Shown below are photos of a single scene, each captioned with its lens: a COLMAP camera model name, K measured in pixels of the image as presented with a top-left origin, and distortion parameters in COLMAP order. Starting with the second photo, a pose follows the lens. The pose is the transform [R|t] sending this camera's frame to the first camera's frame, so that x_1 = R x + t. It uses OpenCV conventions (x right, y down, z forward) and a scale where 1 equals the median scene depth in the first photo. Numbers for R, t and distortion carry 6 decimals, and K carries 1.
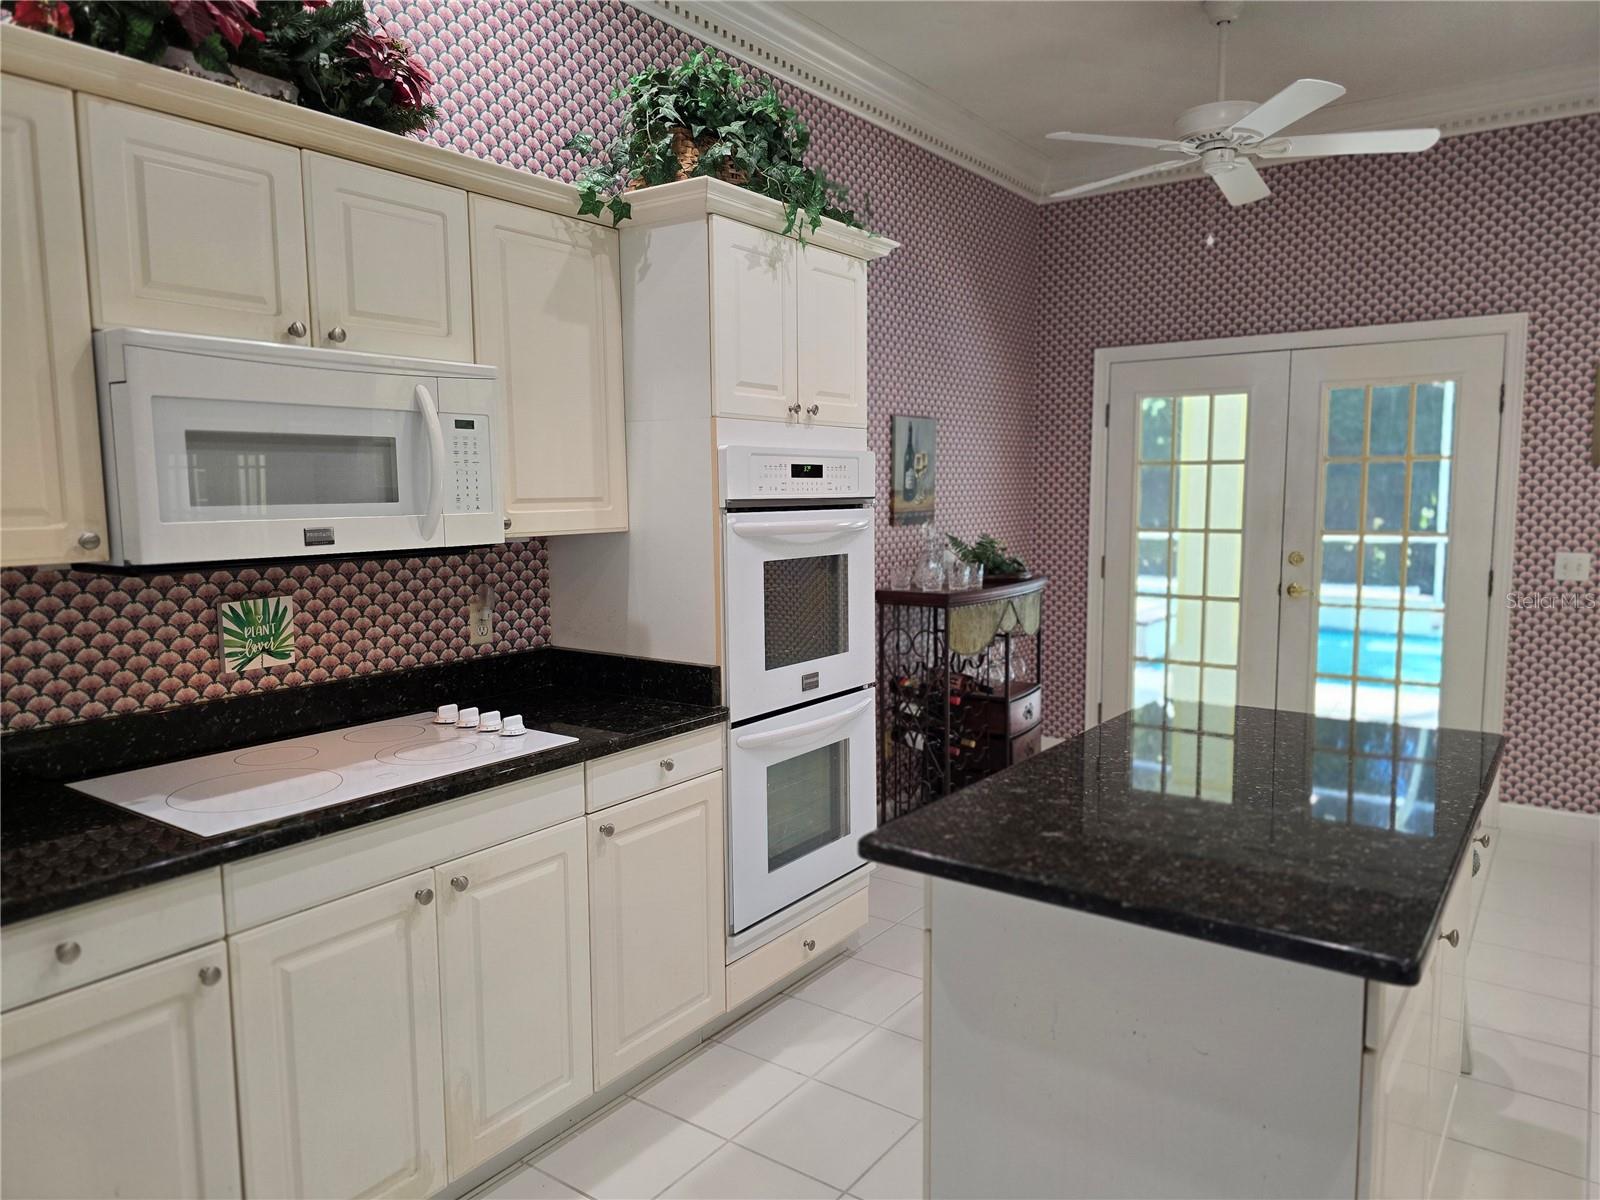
lens RADIAL K [[1066.0, 0, 803.6], [0, 1066.0, 607.2], [0, 0, 1]] dist [0.073783, -0.074412]
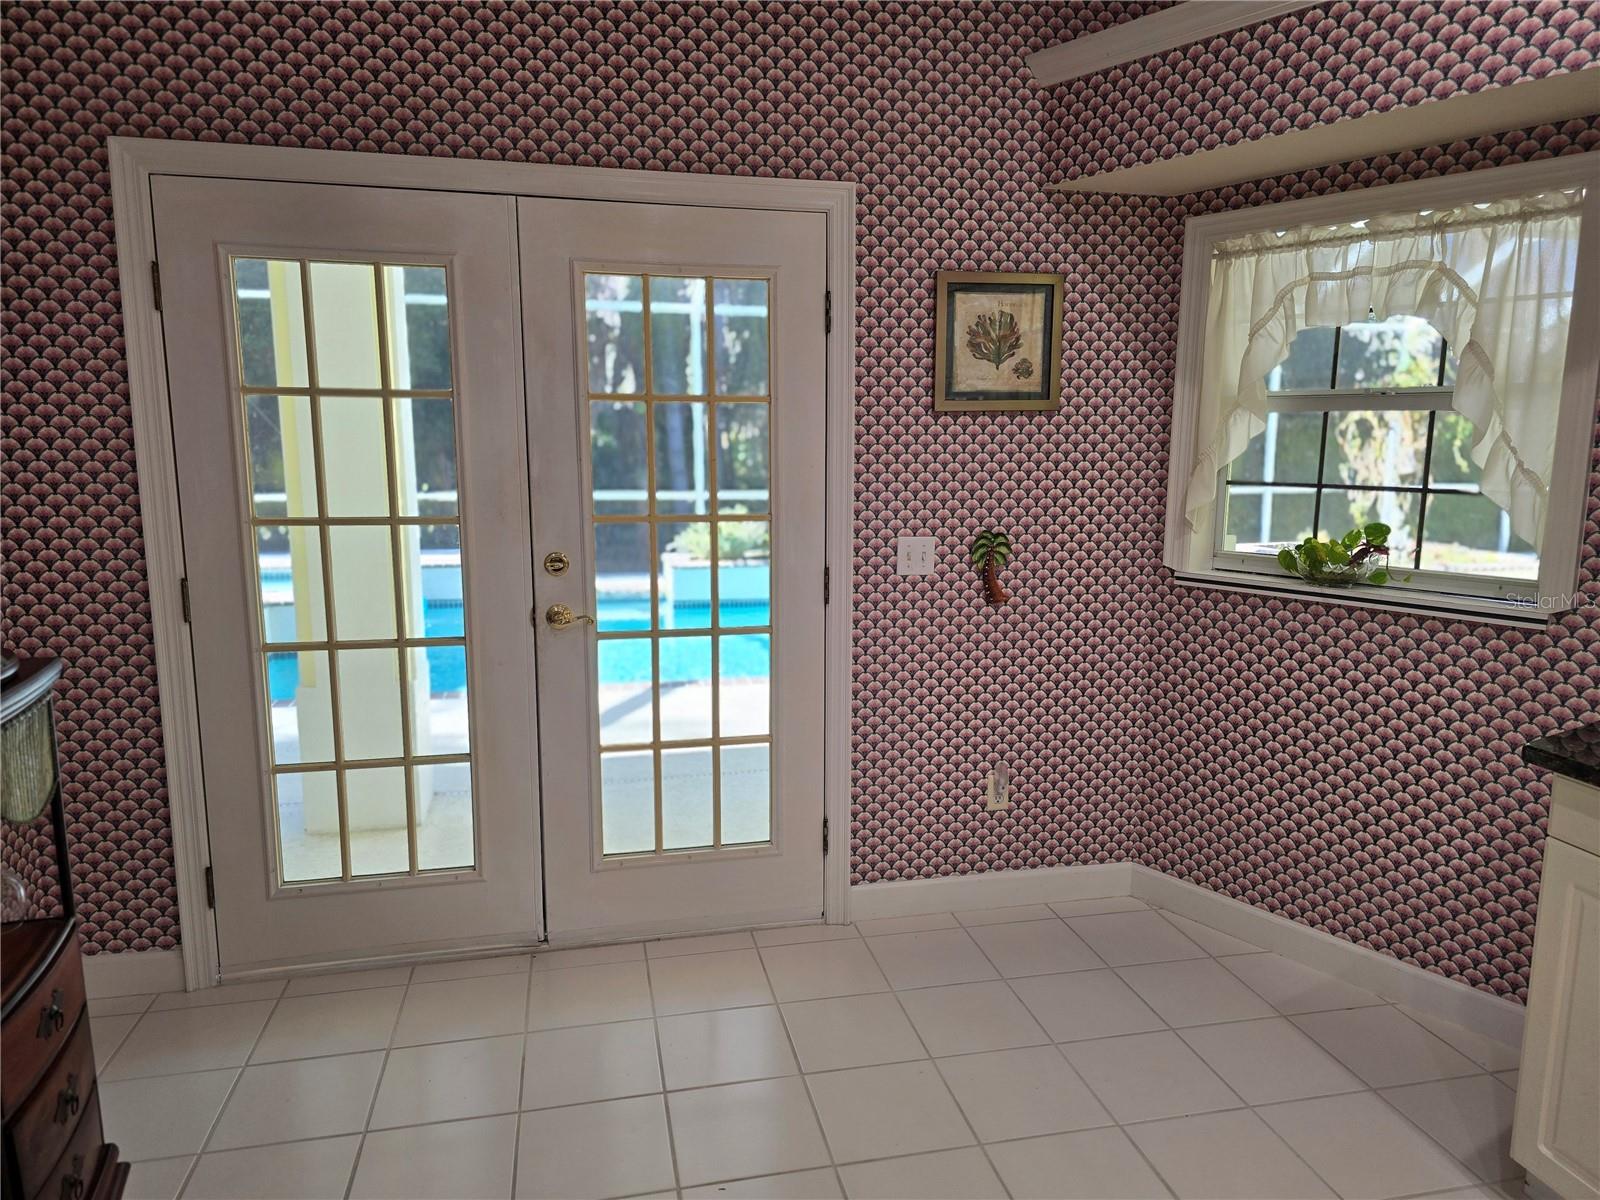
lens RADIAL K [[1085.6, 0, 818.2], [0, 1085.6, 606.1], [0, 0, 1]] dist [0.090241, -0.079750]
pose [[0.666265, -0.110888, 0.737425, 0.185527], [0.075061, 0.993832, 0.081627, -0.103511], [-0.741928, 0.000967, 0.670479, 0.847215]]
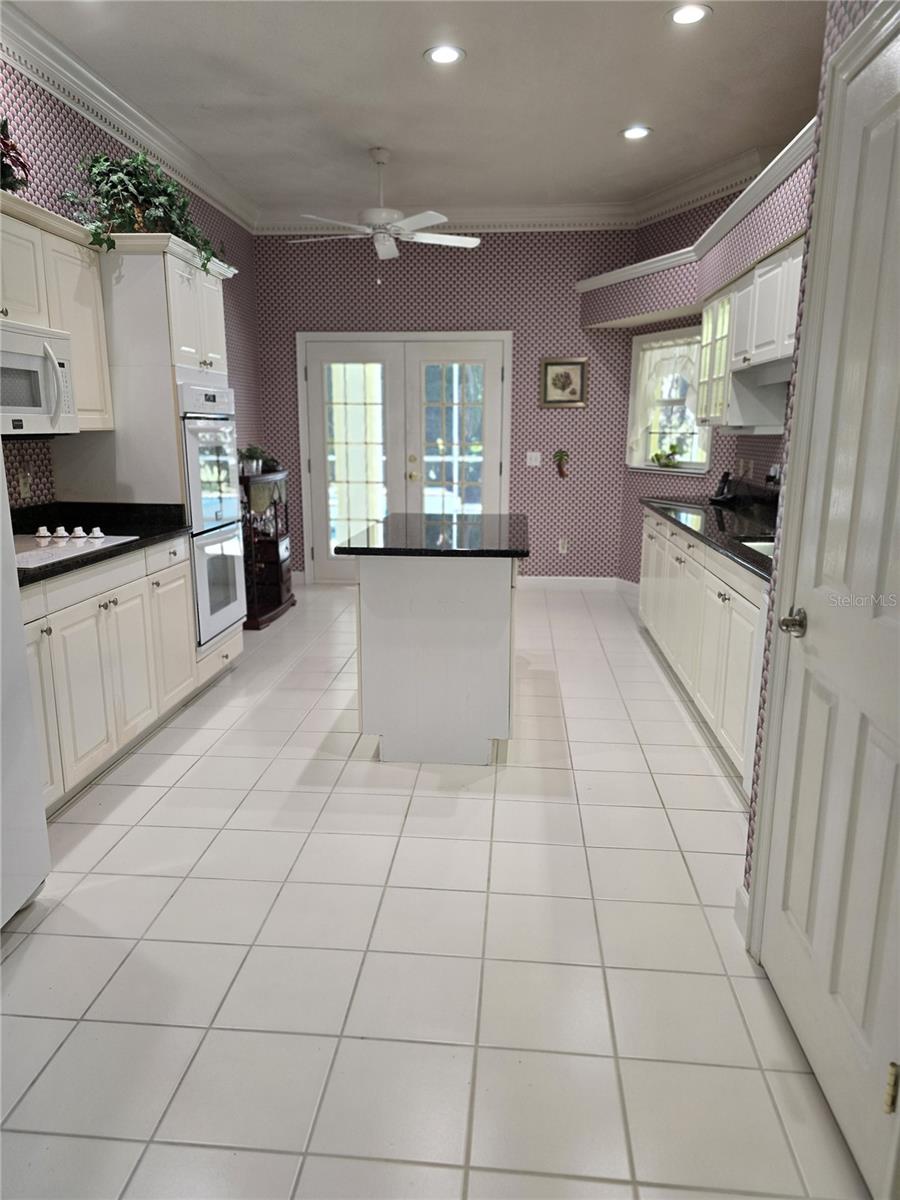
lens RADIAL K [[799.5, 0, 434.5], [0, 799.5, 603.3], [0, 0, 1]] dist [0.073783, -0.074412]
pose [[0.868594, -0.099090, 0.485515, -0.352094], [0.048490, 0.992096, 0.115731, 0.075992], [-0.493145, -0.076981, 0.866534, -0.397573]]
